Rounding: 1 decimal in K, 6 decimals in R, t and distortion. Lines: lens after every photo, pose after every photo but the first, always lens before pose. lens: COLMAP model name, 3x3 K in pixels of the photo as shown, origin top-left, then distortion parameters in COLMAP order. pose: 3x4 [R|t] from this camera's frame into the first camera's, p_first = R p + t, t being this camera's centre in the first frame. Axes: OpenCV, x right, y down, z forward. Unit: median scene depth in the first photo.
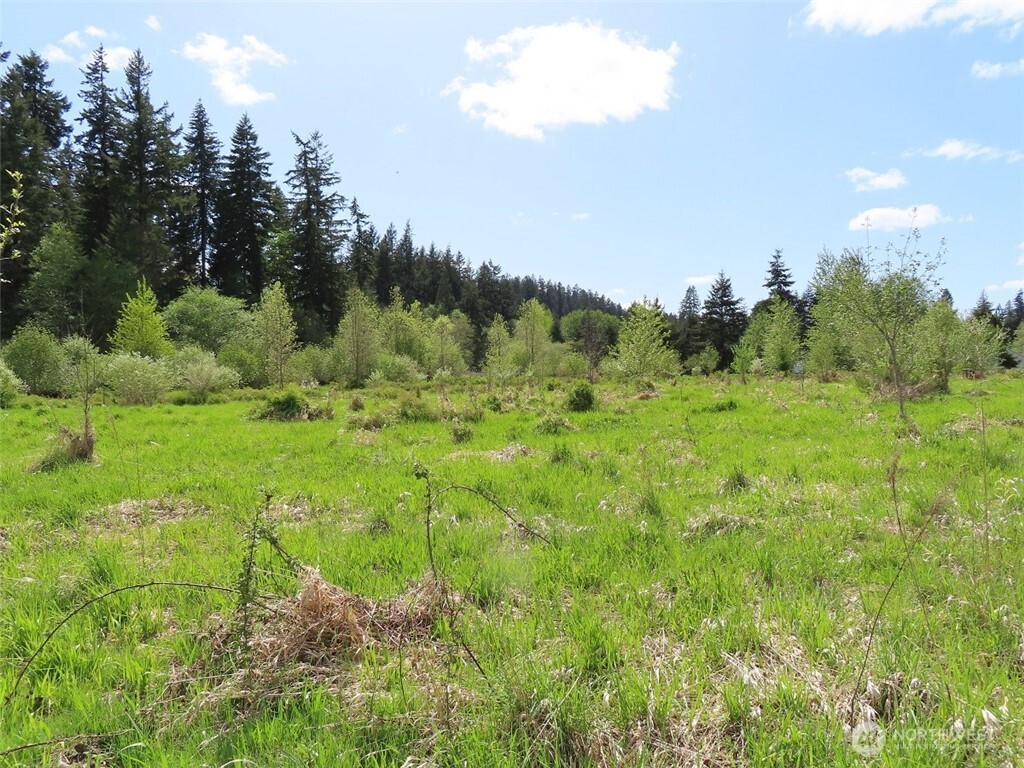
lens RADIAL K [[698.5, 0, 512.6], [0, 698.5, 384.4], [0, 0, 1]] dist [-0.009421, -0.005723]
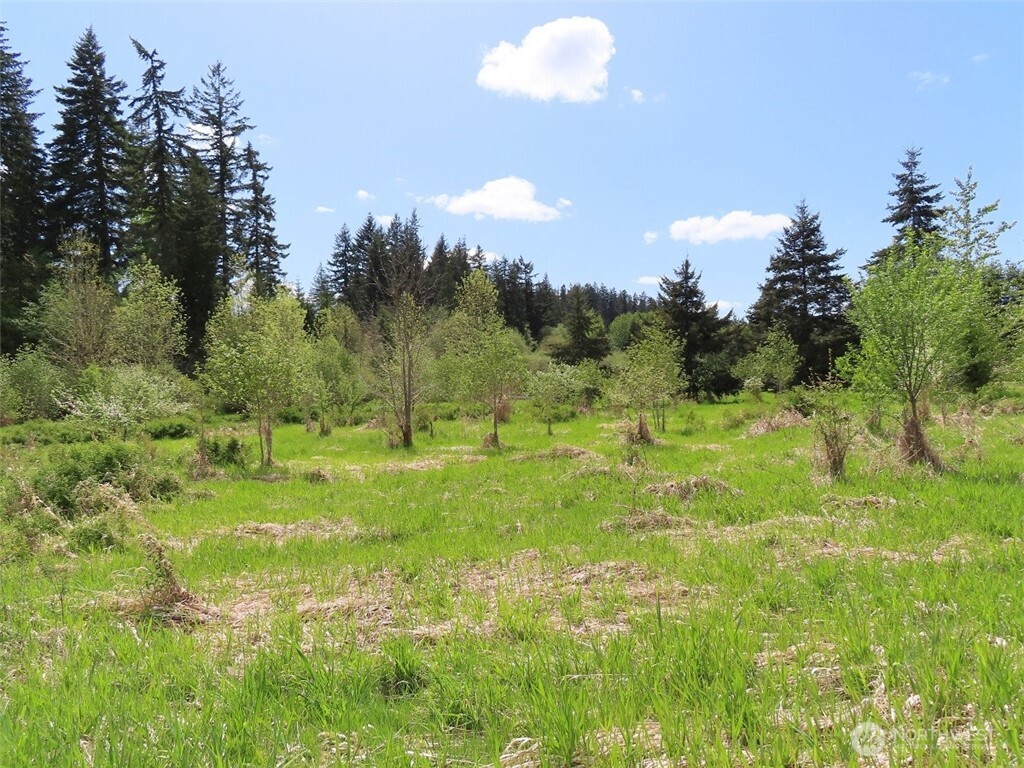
lens RADIAL K [[698.5, 0, 511.1], [0, 698.5, 383.7], [0, 0, 1]] dist [-0.009421, -0.005723]
pose [[0.993642, -0.016350, -0.111389, 0.130755], [0.013734, 0.999612, -0.024212, -0.009789], [0.111742, 0.022529, 0.993482, 0.431224]]
